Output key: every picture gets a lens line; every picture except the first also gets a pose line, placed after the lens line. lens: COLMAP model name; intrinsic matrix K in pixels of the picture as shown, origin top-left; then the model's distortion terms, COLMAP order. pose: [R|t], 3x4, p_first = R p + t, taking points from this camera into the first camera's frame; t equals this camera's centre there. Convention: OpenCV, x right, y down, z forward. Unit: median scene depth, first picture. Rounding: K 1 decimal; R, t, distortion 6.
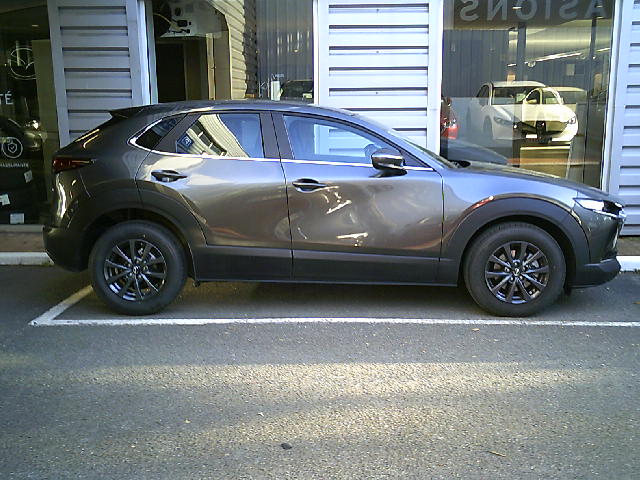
lens RADIAL K [[747.3, 0, 320.0], [0, 747.3, 240.0], [0, 0, 1]] dist [0.065152, -0.019420]
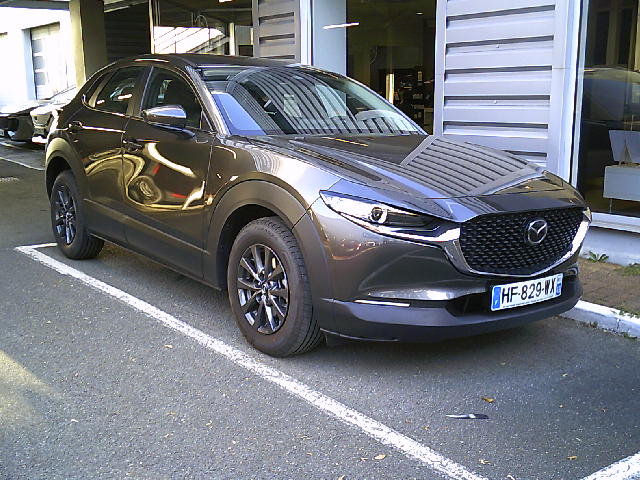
lens RADIAL K [[747.3, 0, 320.0], [0, 747.3, 240.0], [0, 0, 1]] dist [0.065152, -0.019420]
pose [[0.627222, 0.152771, -0.763710, 0.819440], [-0.148088, 0.986078, 0.075630, -0.060333], [0.764632, 0.065660, 0.641114, 0.603160]]
